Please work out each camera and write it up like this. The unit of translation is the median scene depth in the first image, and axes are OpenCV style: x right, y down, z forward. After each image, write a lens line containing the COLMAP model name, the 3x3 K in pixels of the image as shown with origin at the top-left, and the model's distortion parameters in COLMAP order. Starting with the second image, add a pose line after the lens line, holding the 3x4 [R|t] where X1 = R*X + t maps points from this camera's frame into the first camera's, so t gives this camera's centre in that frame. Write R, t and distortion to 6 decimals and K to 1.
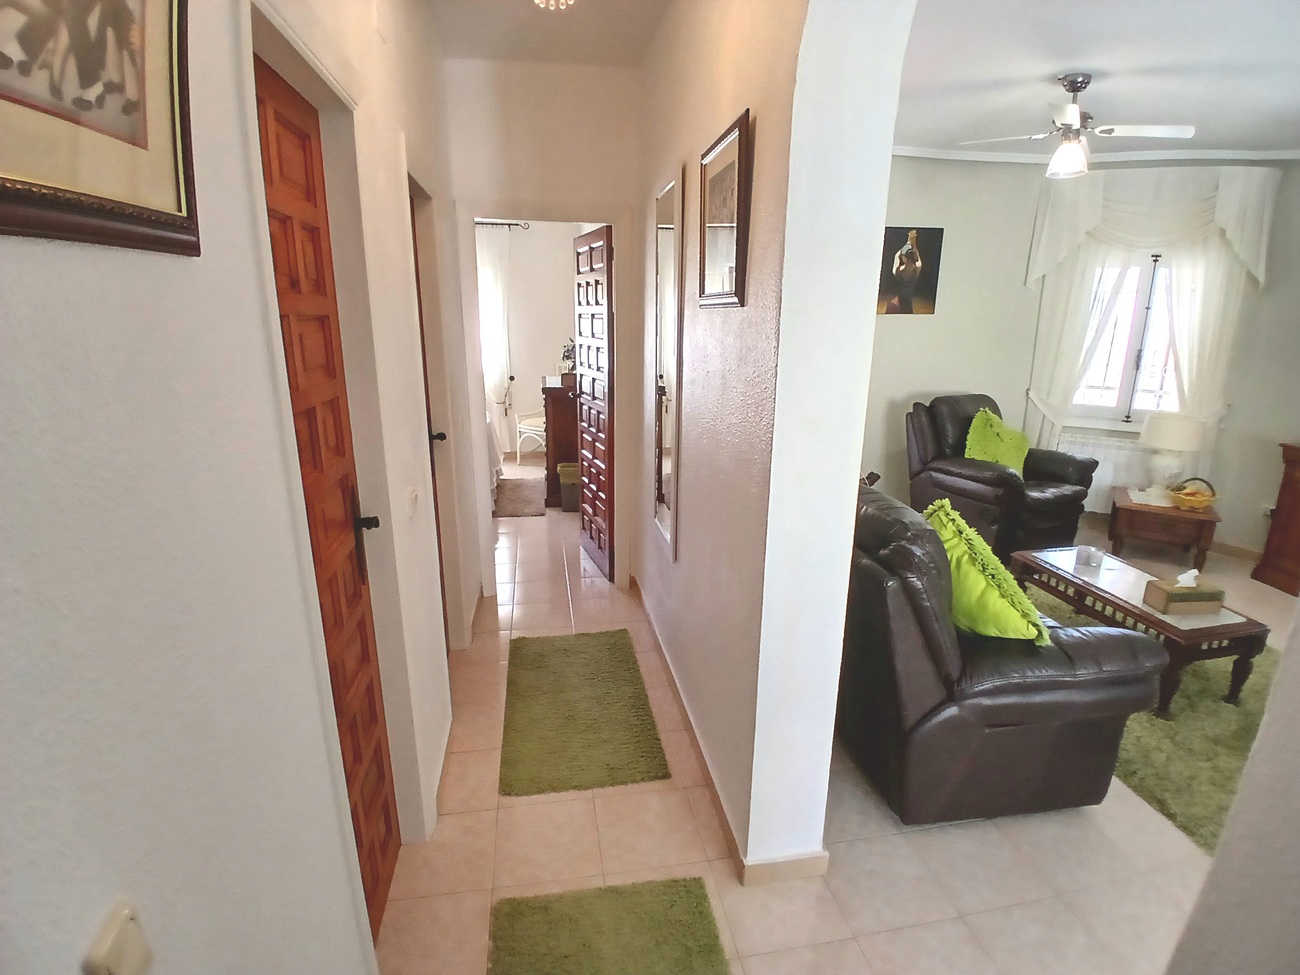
lens RADIAL K [[646.6, 0, 648.4], [0, 646.6, 494.1], [0, 0, 1]] dist [0.012527, -0.049146]
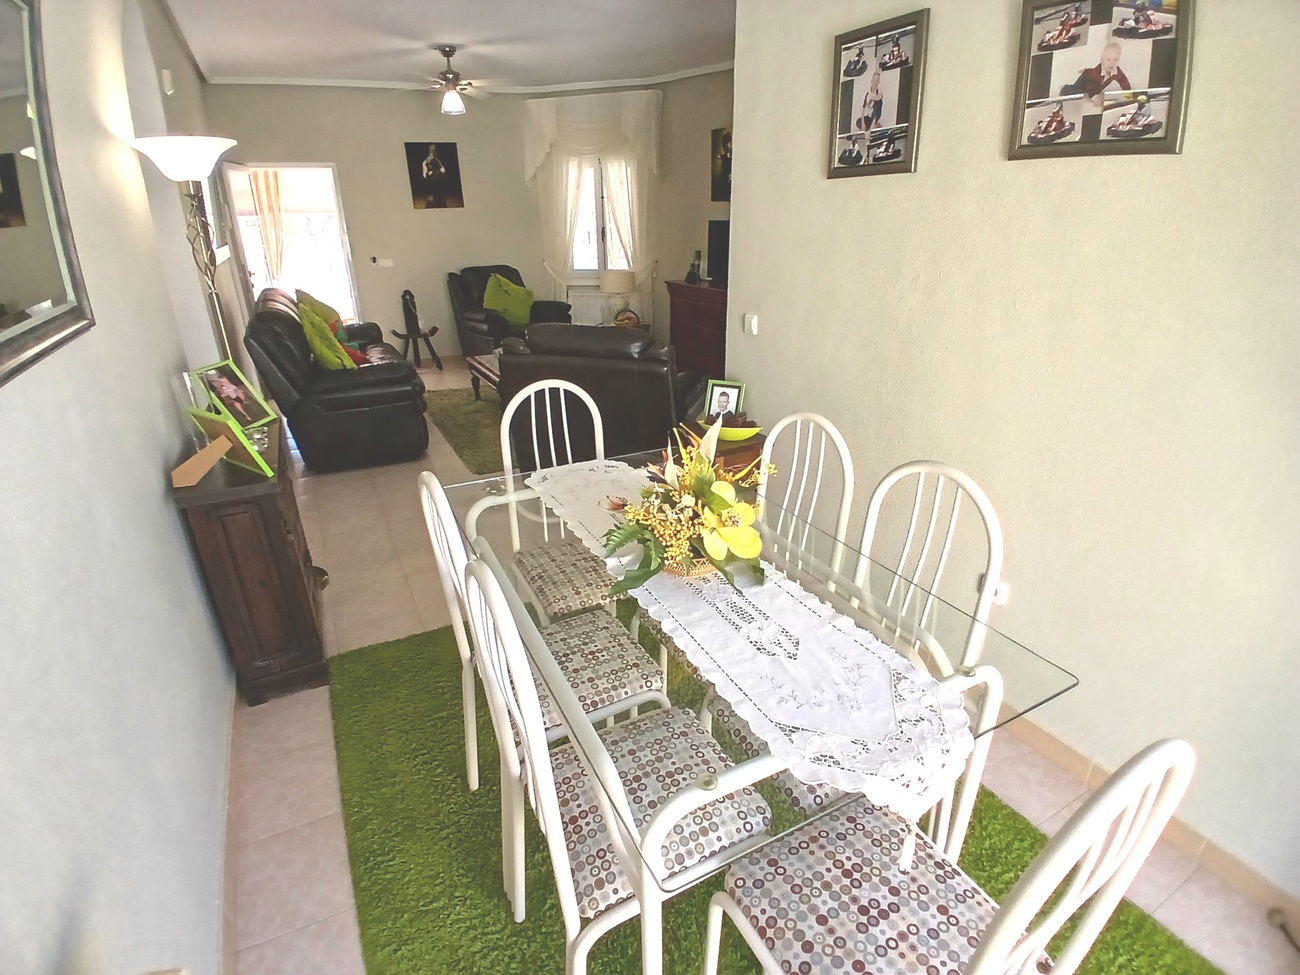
lens RADIAL K [[646.6, 0, 648.4], [0, 646.6, 494.1], [0, 0, 1]] dist [0.012527, -0.049146]
pose [[0.946986, -0.149929, 0.284147, 0.350166], [0.109453, 0.982081, 0.153415, 0.167490], [-0.302057, -0.114181, 0.946427, -0.539193]]
